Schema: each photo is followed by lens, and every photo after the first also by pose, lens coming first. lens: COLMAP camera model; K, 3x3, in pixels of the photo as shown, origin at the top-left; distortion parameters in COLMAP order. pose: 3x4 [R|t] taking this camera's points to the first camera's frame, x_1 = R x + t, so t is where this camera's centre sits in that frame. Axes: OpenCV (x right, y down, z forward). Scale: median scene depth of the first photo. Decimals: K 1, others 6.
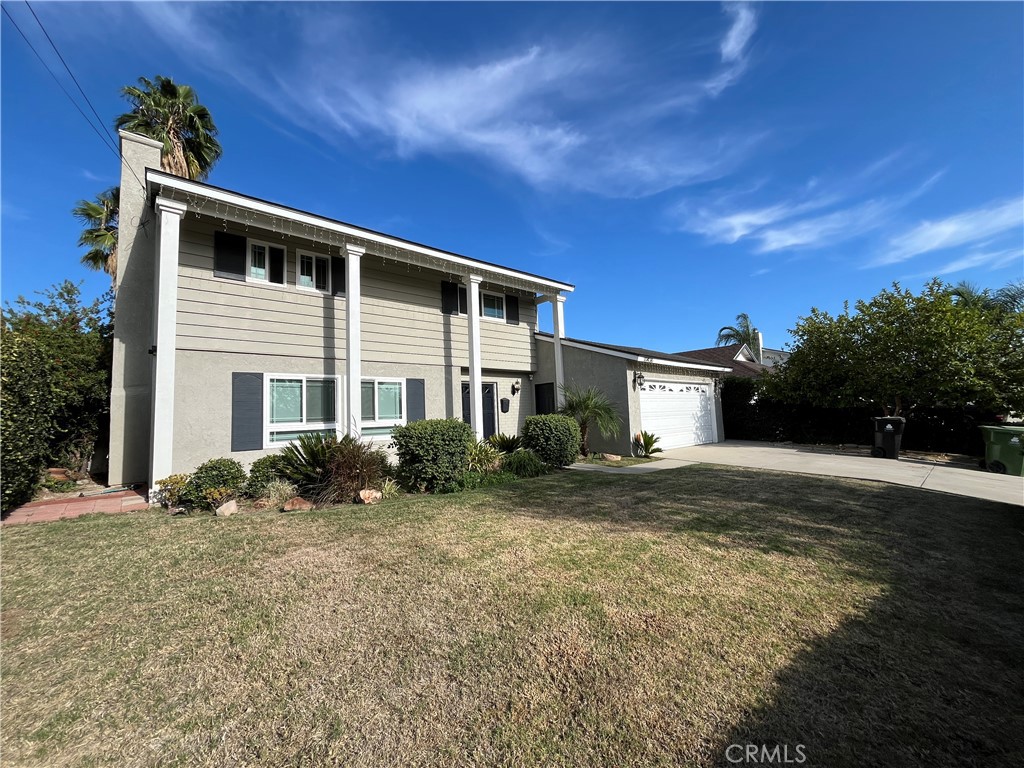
lens RADIAL K [[413.8, 0, 516.3], [0, 413.8, 382.4], [0, 0, 1]] dist [-0.003849, 0.000872]
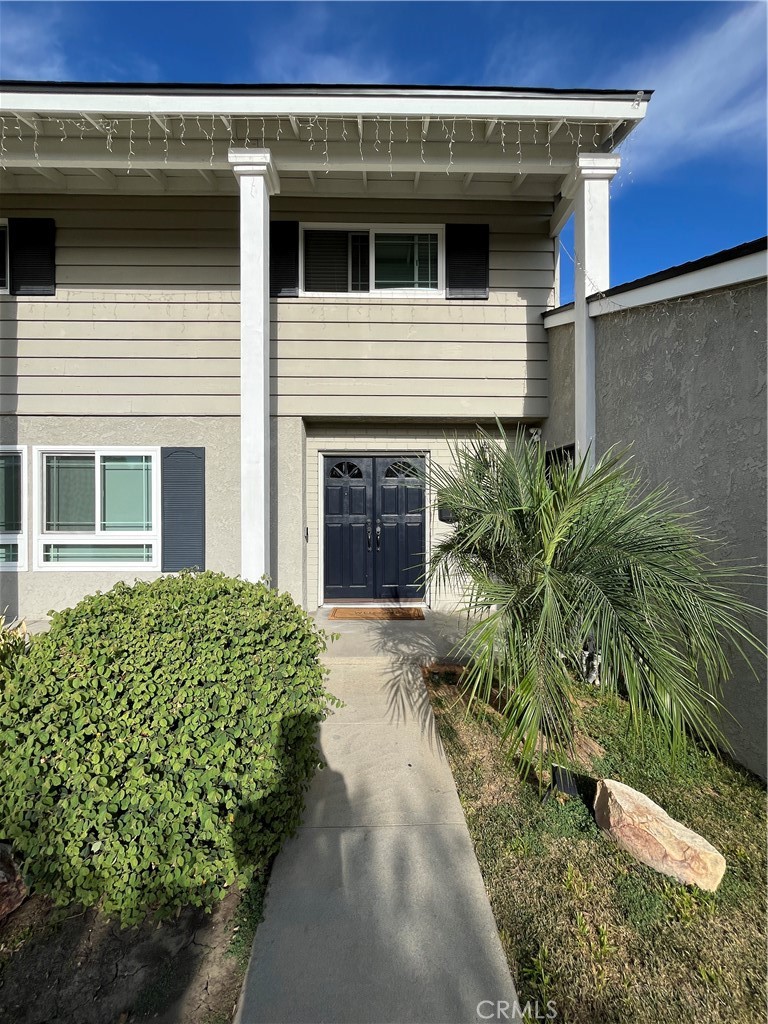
lens RADIAL K [[413.8, 0, 382.0], [0, 413.8, 505.0], [0, 0, 1]] dist [-0.003849, 0.000872]
pose [[0.753442, 0.045062, -0.655968, 0.228625], [0.024370, 0.995049, 0.096347, 0.015913], [0.657063, -0.088577, 0.748614, 0.745073]]
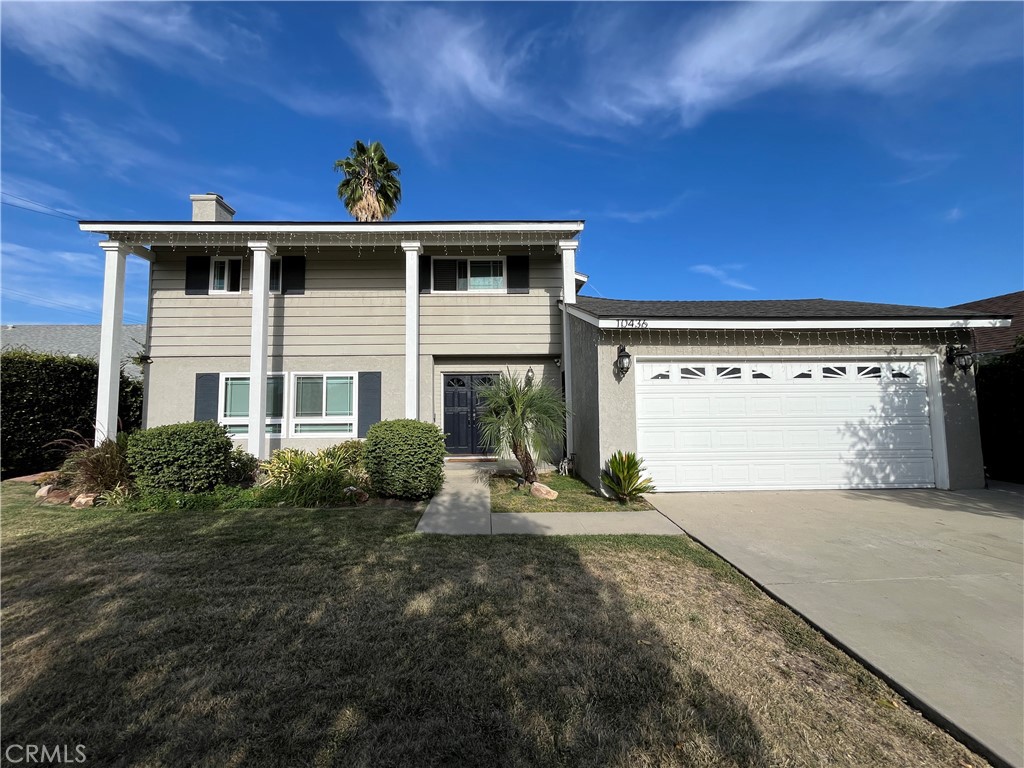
lens RADIAL K [[413.8, 0, 509.1], [0, 413.8, 379.7], [0, 0, 1]] dist [-0.003849, 0.000872]
pose [[0.766398, -0.017719, -0.642121, 0.538143], [0.035720, 0.999248, 0.015059, 0.005410], [0.641372, -0.034477, 0.766455, 0.473370]]
